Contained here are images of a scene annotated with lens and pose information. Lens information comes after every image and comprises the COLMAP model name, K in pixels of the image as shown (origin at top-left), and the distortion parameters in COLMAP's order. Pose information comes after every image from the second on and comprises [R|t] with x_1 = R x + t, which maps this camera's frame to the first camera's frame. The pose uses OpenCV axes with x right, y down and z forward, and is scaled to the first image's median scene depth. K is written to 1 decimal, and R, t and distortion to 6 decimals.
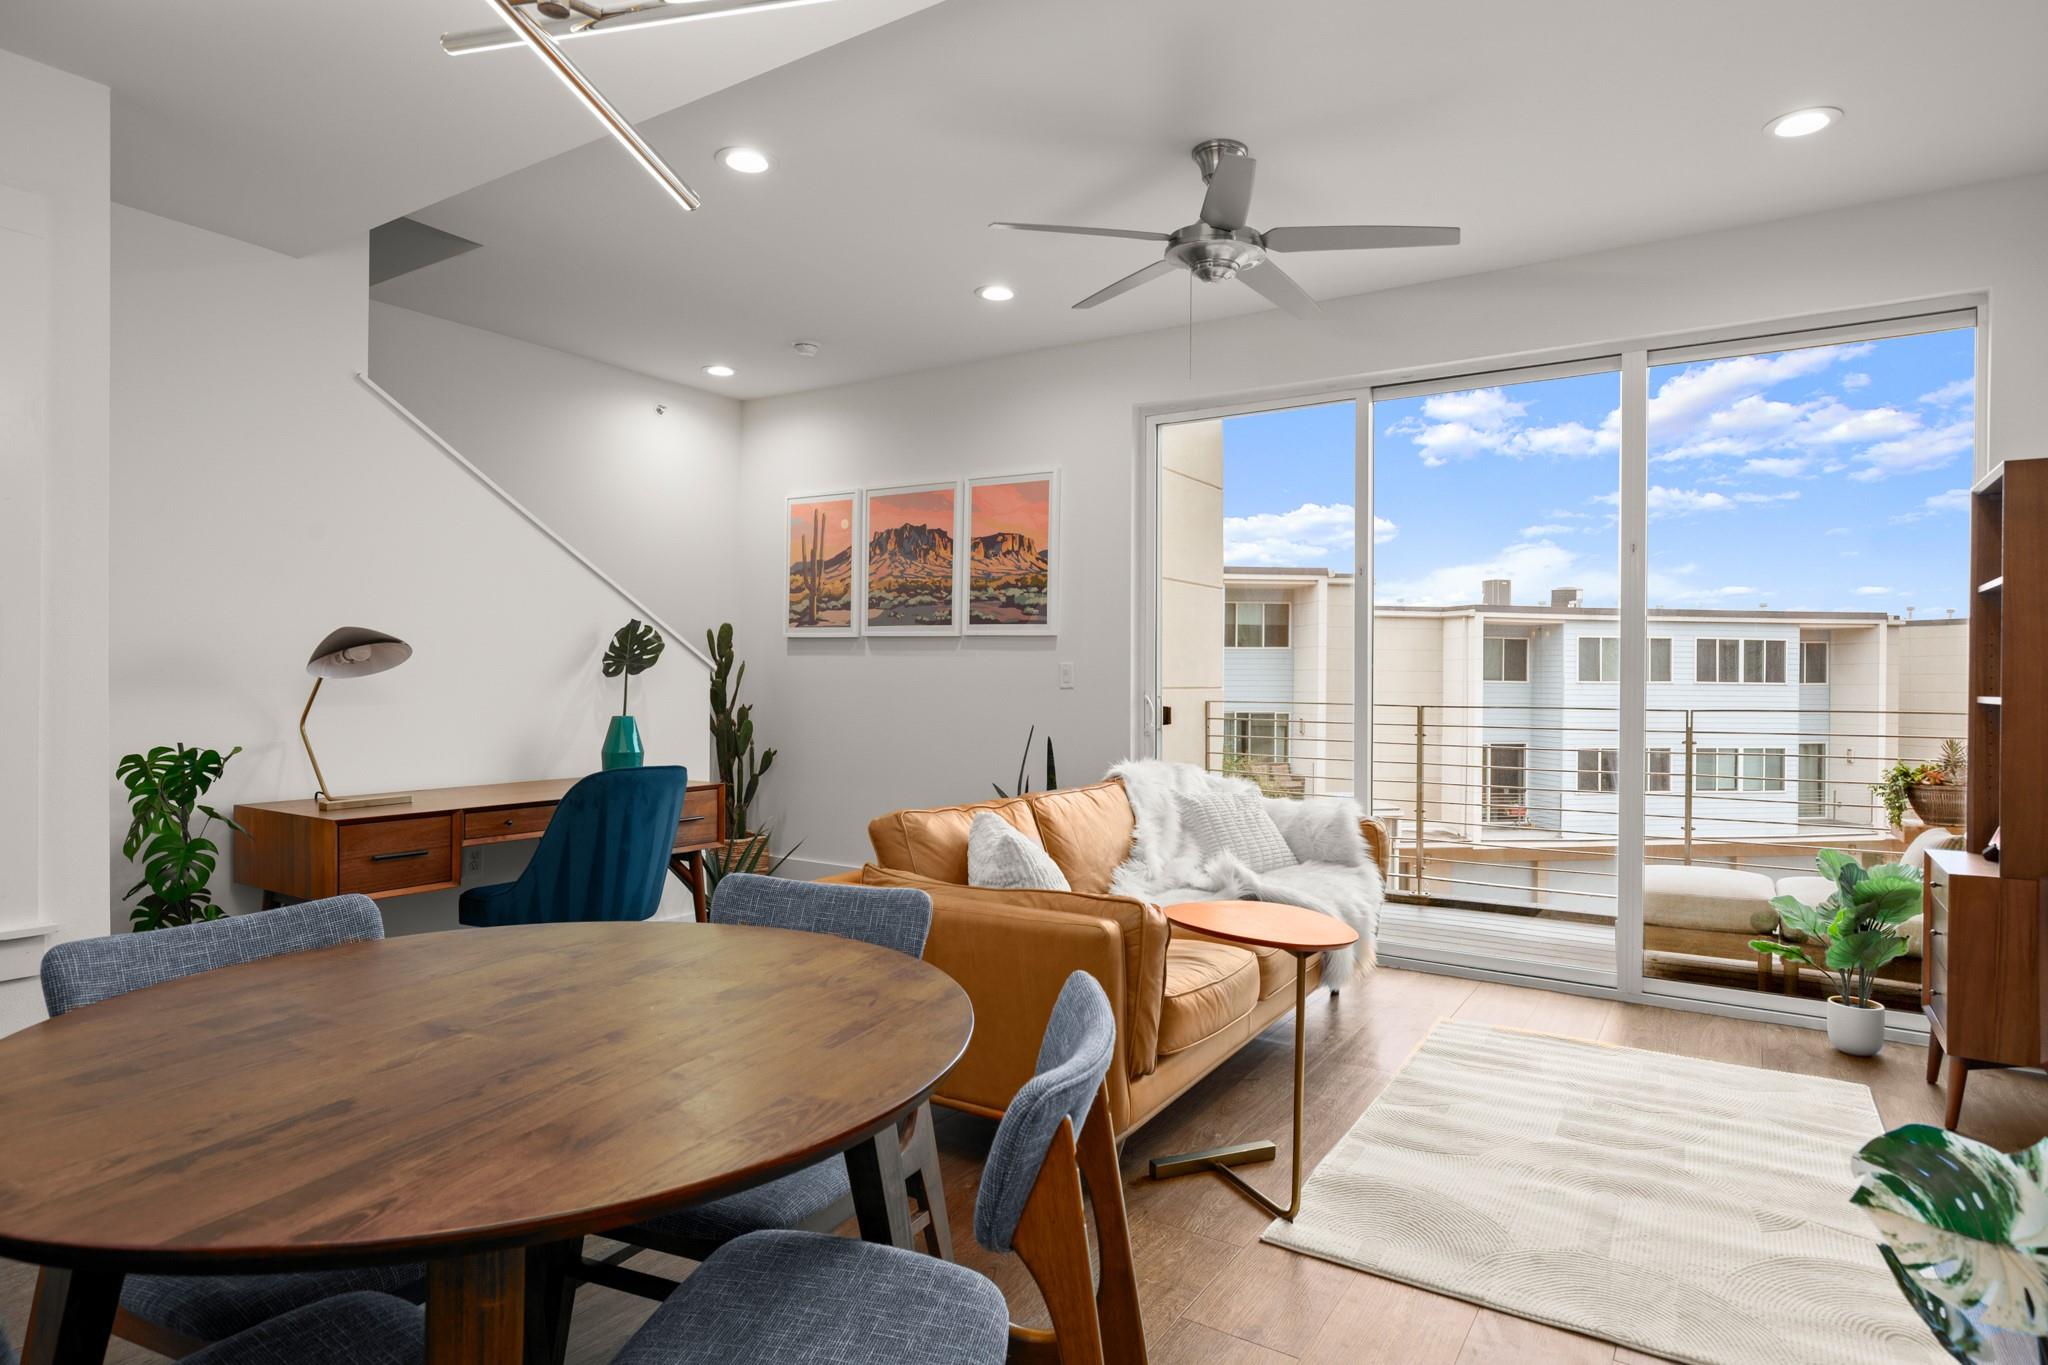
lens RADIAL K [[1104.7, 0, 1025.7], [0, 1104.7, 677.8], [0, 0, 1]] dist [0.000389, -0.000219]
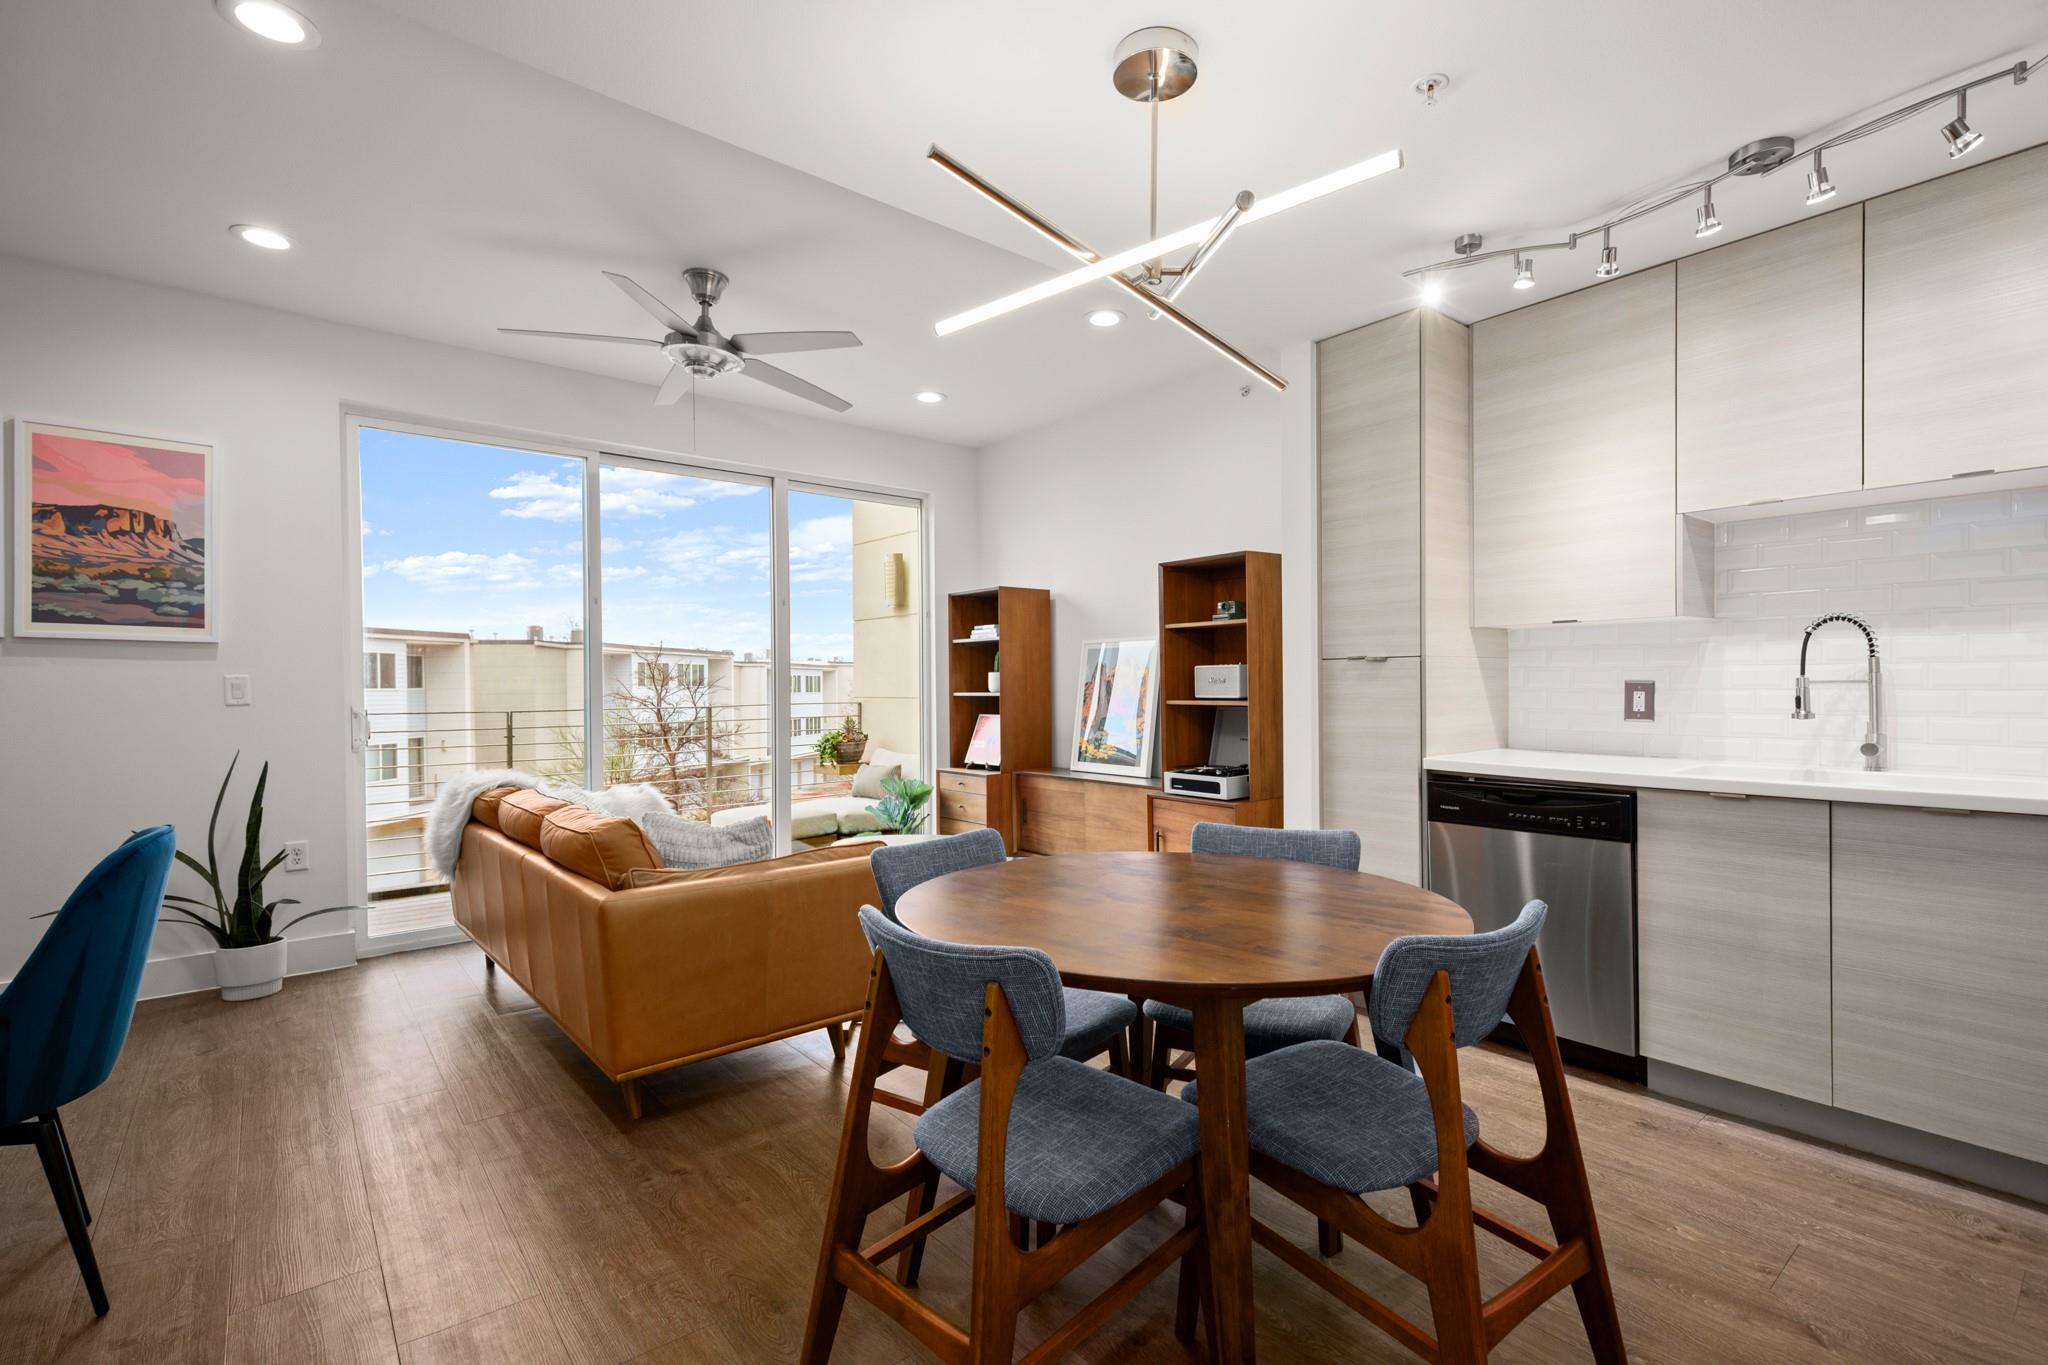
lens RADIAL K [[936.2, 0, 1027.5], [0, 936.2, 685.8], [0, 0, 1]] dist [-0.000893, 0.000055]
pose [[0.304789, -0.009470, 0.952373, -0.445544], [0.007773, 0.999942, 0.007456, -0.005792], [-0.952388, 0.005130, 0.304845, 0.190866]]
